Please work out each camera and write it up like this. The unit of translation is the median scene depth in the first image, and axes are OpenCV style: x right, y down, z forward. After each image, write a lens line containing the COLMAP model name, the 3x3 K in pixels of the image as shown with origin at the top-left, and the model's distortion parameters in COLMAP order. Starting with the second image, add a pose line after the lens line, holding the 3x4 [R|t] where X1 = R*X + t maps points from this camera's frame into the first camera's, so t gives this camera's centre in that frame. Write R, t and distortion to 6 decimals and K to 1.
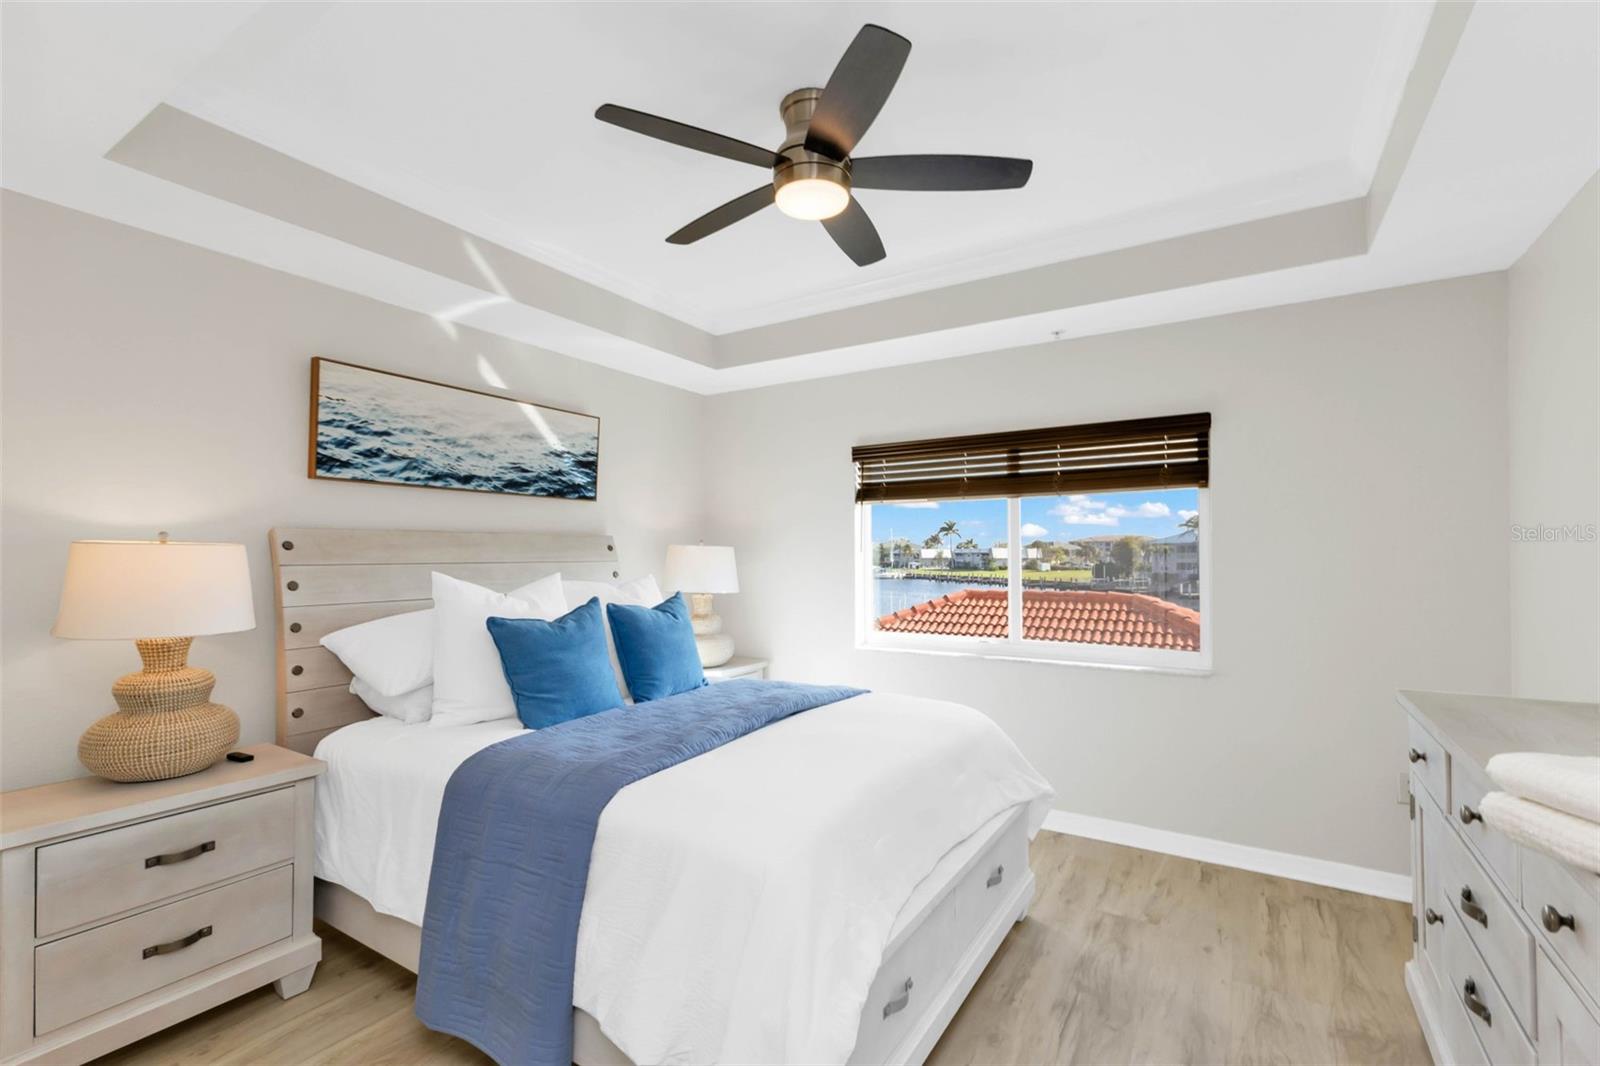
lens RADIAL K [[699.4, 0, 762.2], [0, 699.4, 534.1], [0, 0, 1]] dist [0.014869, -0.005080]
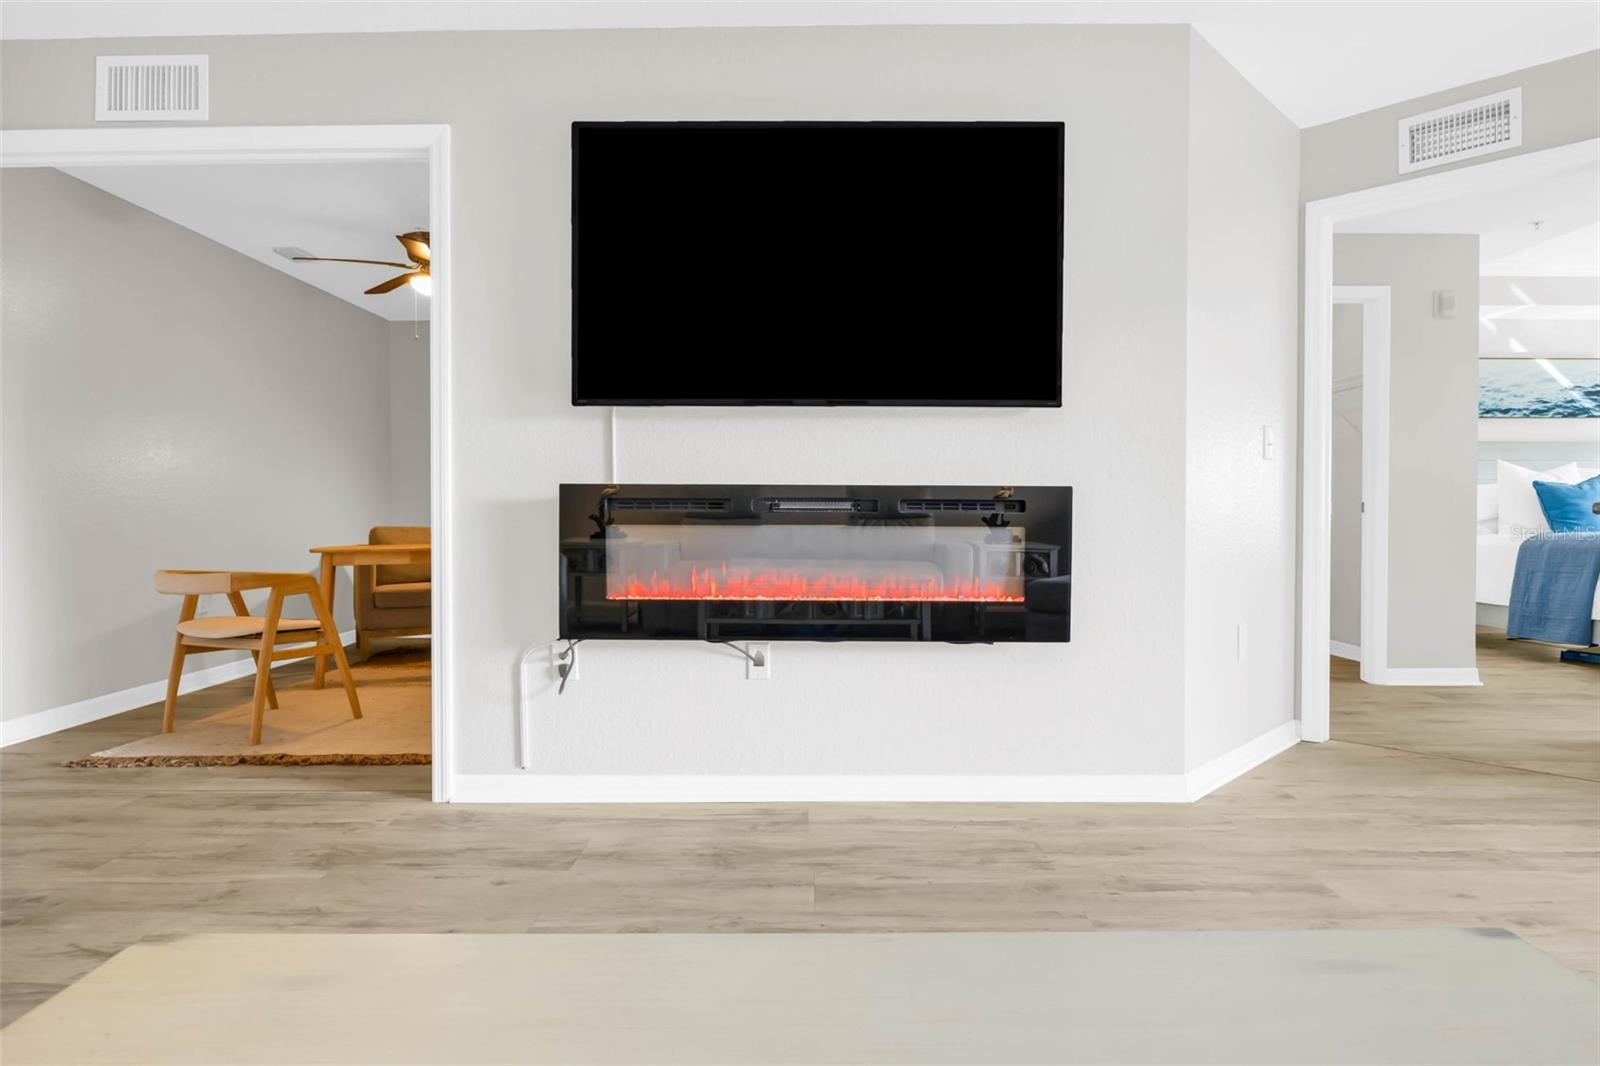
lens RADIAL K [[877.4, 0, 821.5], [0, 877.4, 527.4], [0, 0, 1]] dist [-0.000525, -0.006424]
pose [[0.573093, 0.011923, -0.819404, 0.367295], [0.025593, 0.999146, 0.032438, 0.091578], [0.819091, -0.039561, 0.572298, -1.575267]]
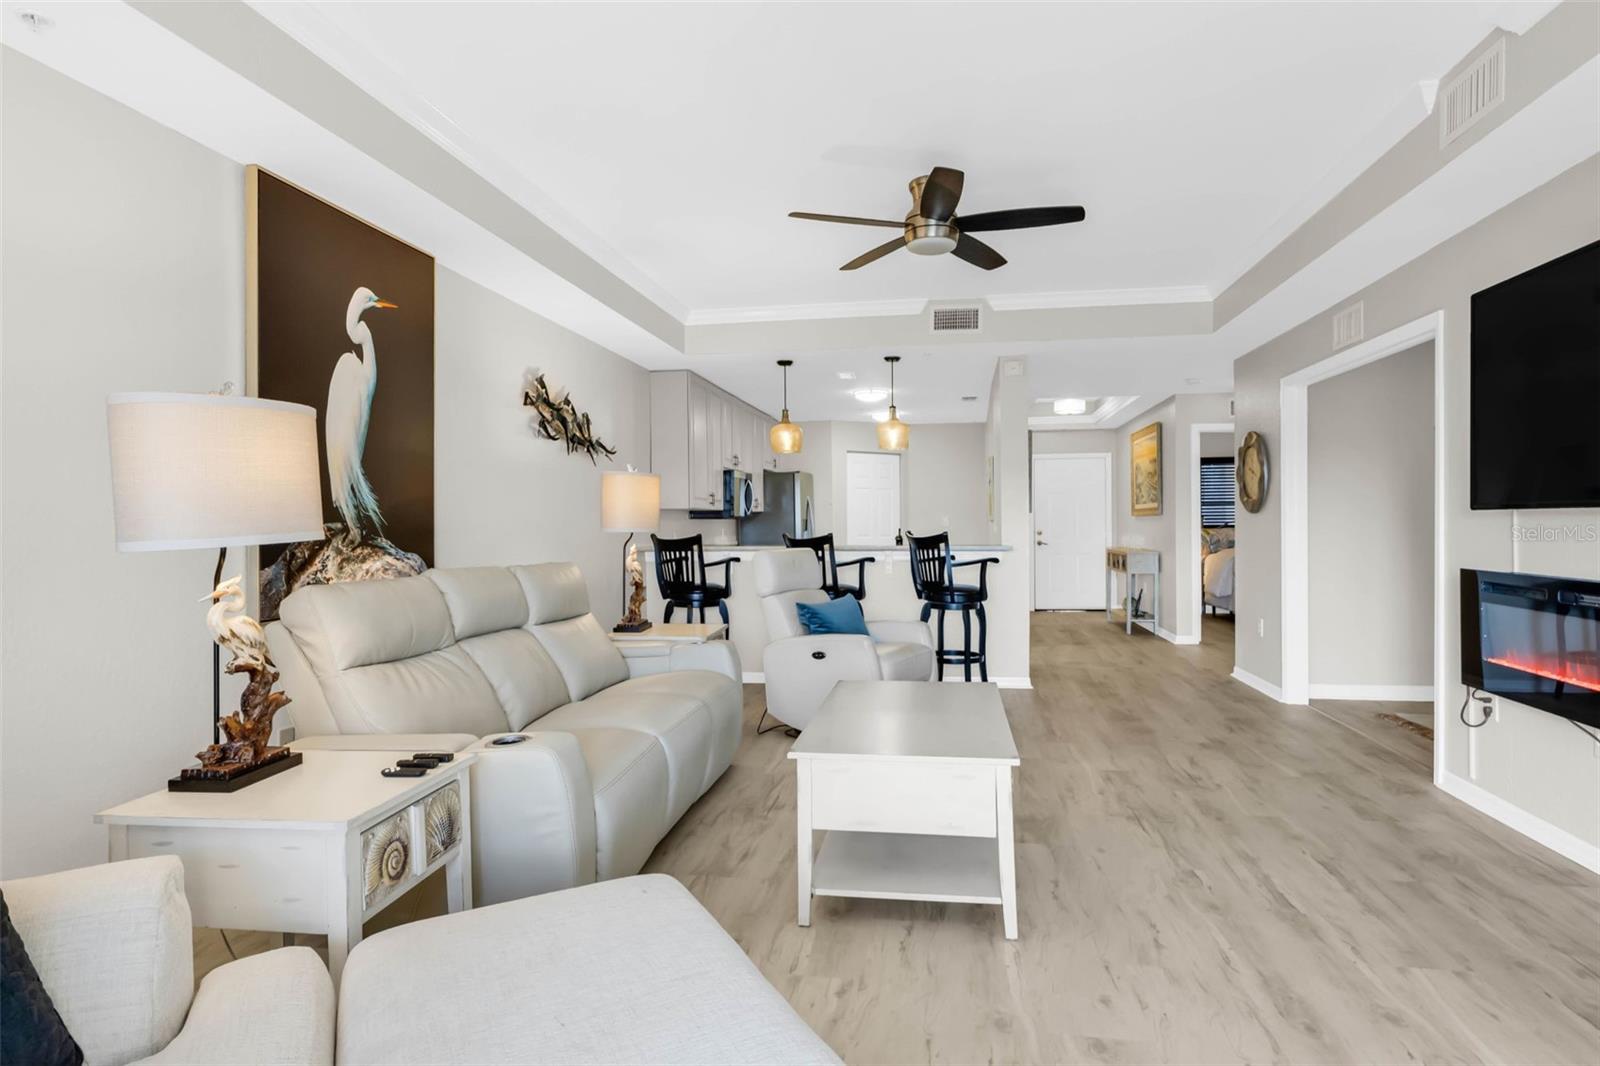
lens RADIAL K [[877.4, 0, 806.6], [0, 877.4, 533.5], [0, 0, 1]] dist [-0.000525, -0.006424]
pose [[-0.898038, 0.014969, -0.439664, 0.787198], [0.025043, 0.999540, -0.017121, 0.024194], [0.439205, -0.026386, -0.897999, -0.647772]]
